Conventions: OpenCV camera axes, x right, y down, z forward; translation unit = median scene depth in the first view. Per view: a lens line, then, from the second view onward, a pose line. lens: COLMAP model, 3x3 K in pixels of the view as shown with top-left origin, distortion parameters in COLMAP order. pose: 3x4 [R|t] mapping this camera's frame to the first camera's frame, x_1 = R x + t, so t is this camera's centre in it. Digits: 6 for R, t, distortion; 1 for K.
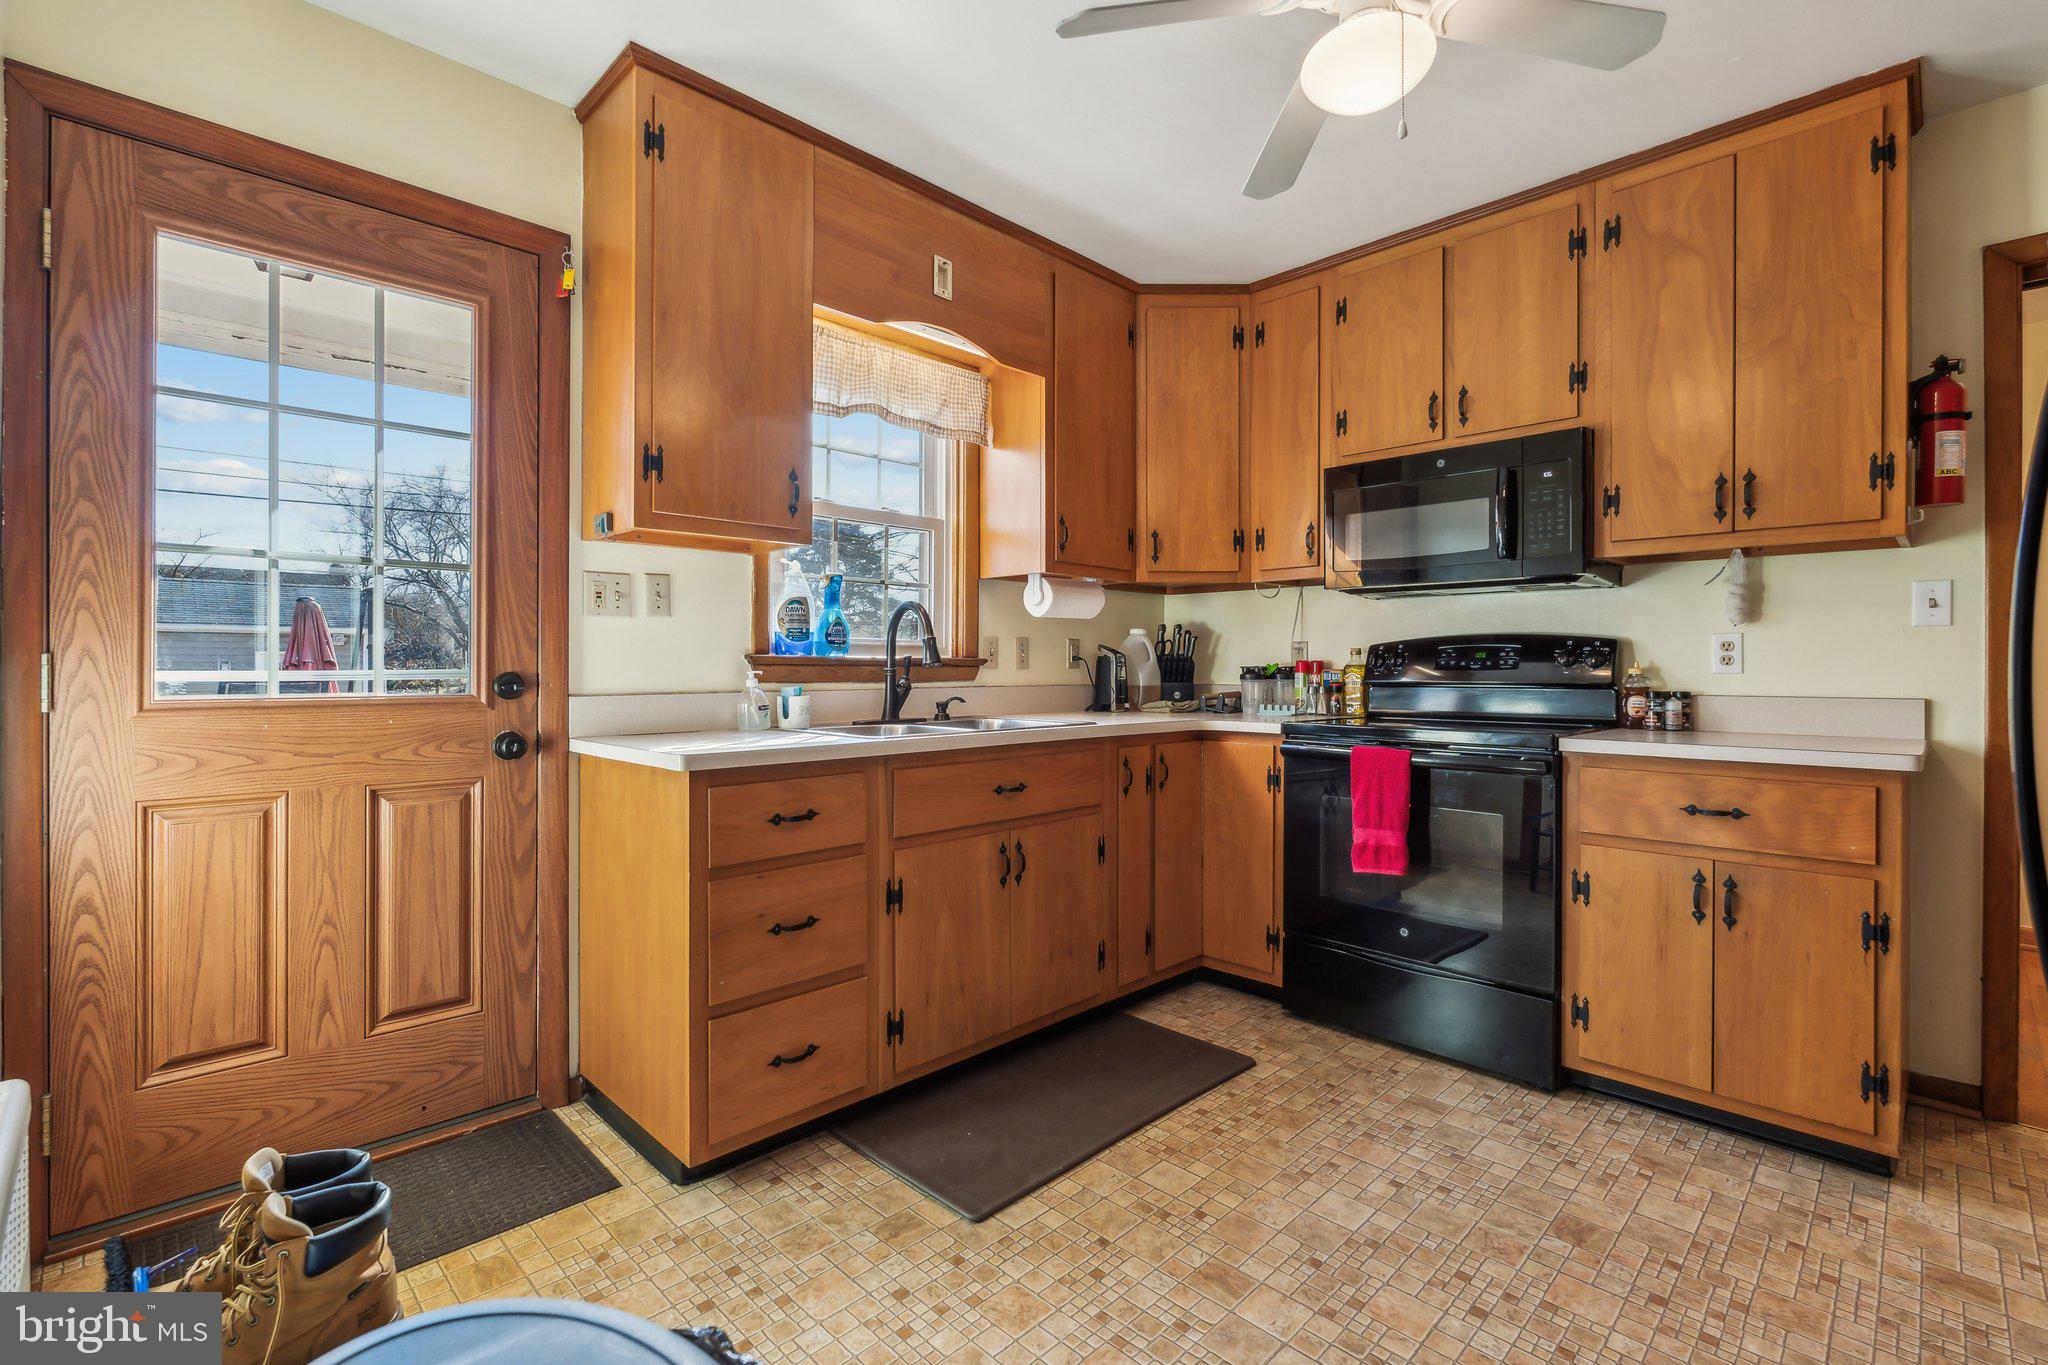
lens RADIAL K [[915.8, 0, 1012.4], [0, 915.8, 658.0], [0, 0, 1]] dist [-0.004780, 0.000341]
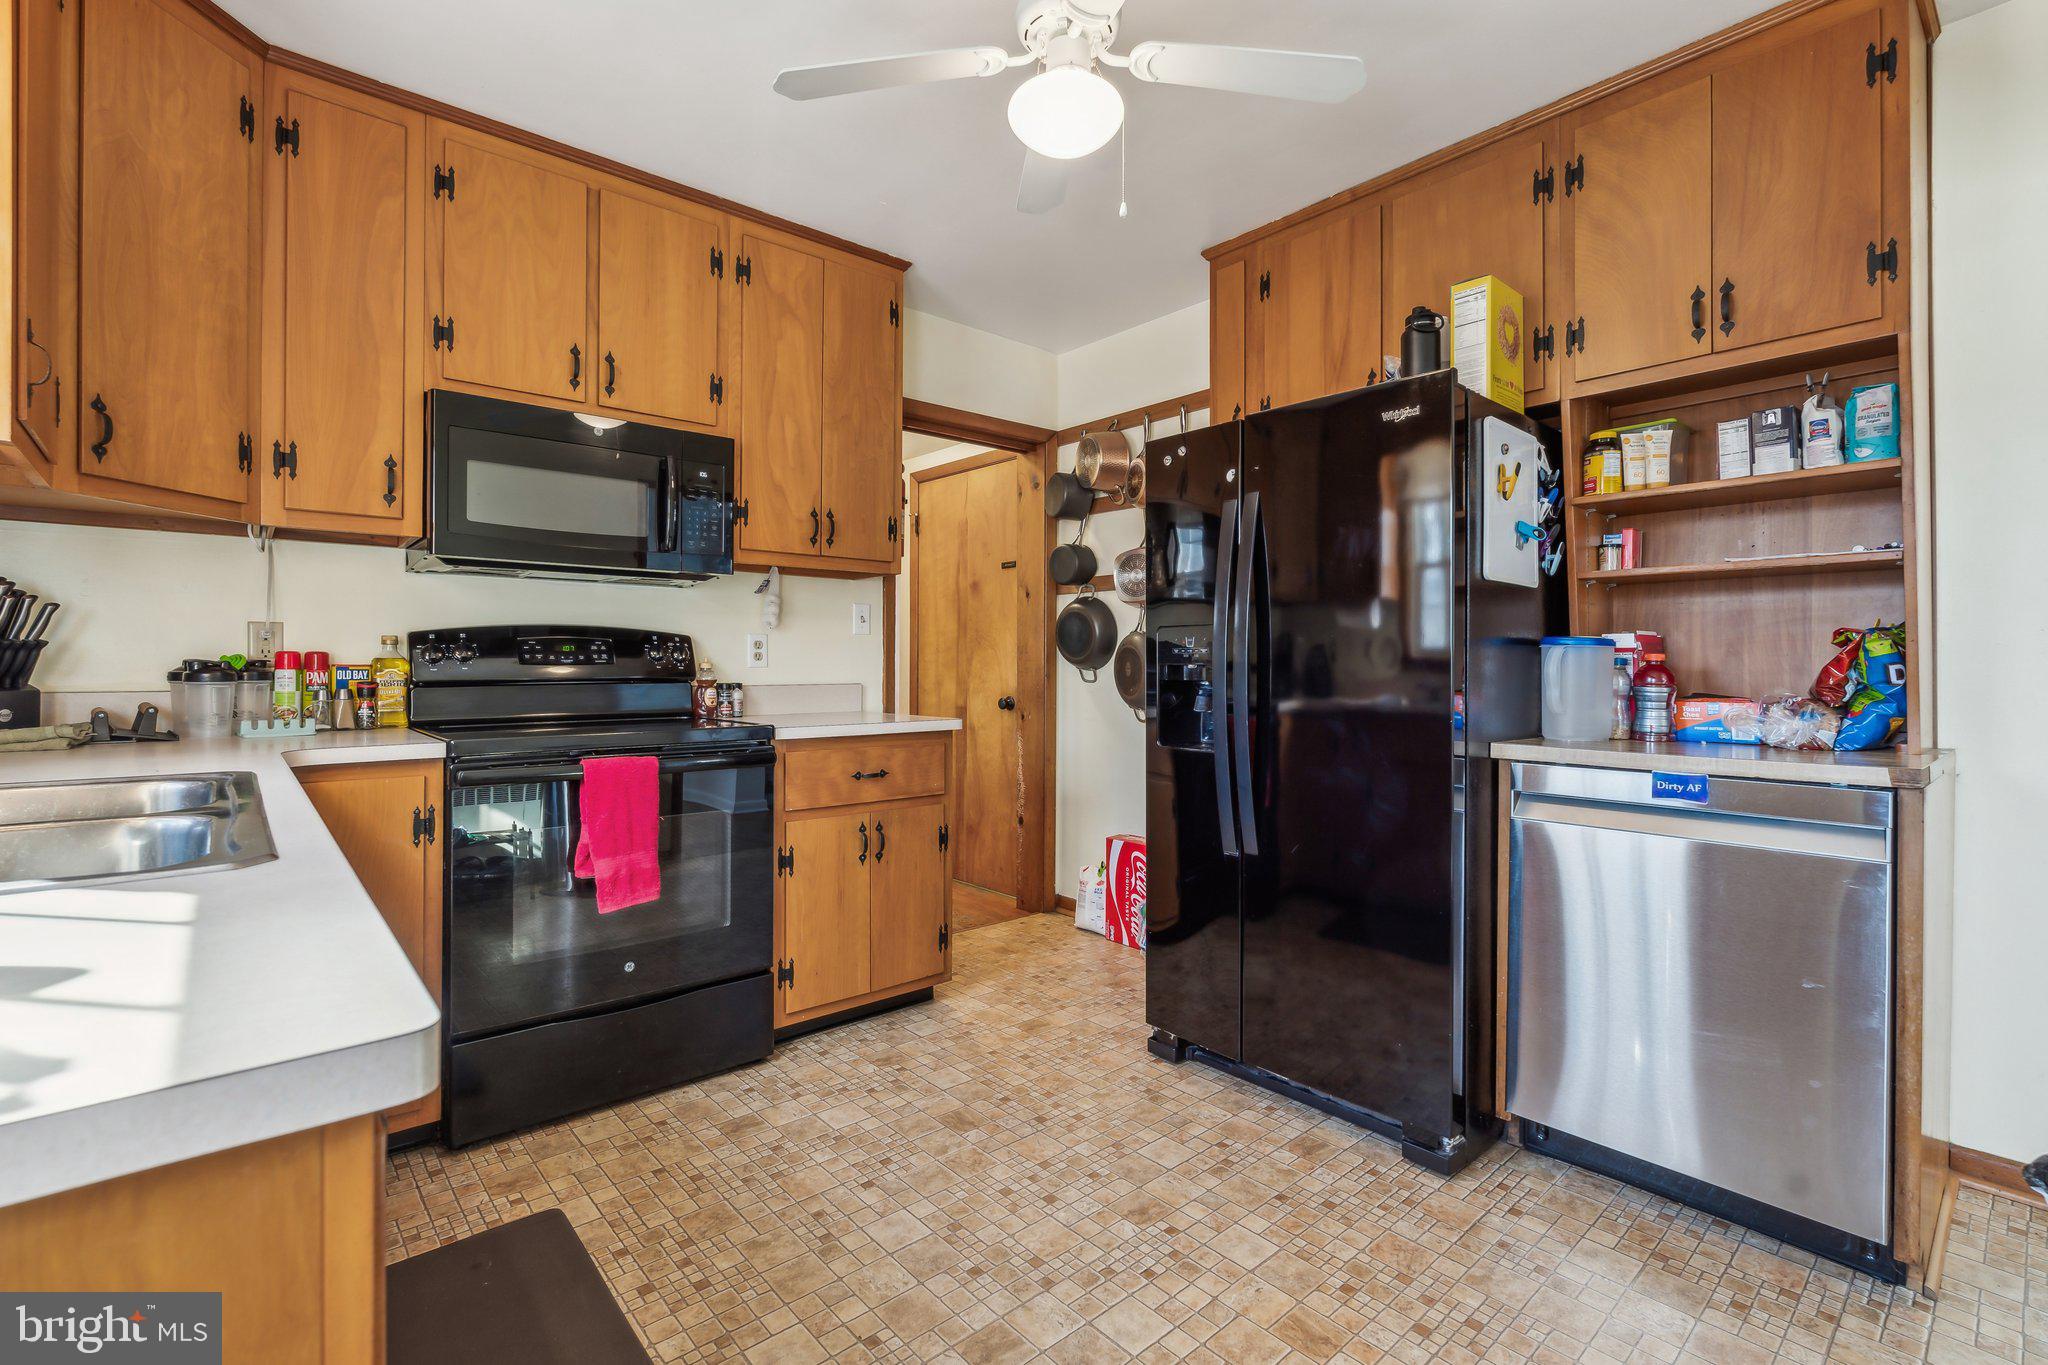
lens RADIAL K [[915.8, 0, 1012.4], [0, 915.8, 658.0], [0, 0, 1]] dist [-0.004780, 0.000341]
pose [[0.066177, 0.003879, 0.997800, -0.466644], [-0.012291, 0.999920, -0.003072, 0.004628], [-0.997732, -0.012060, 0.066220, 0.651888]]
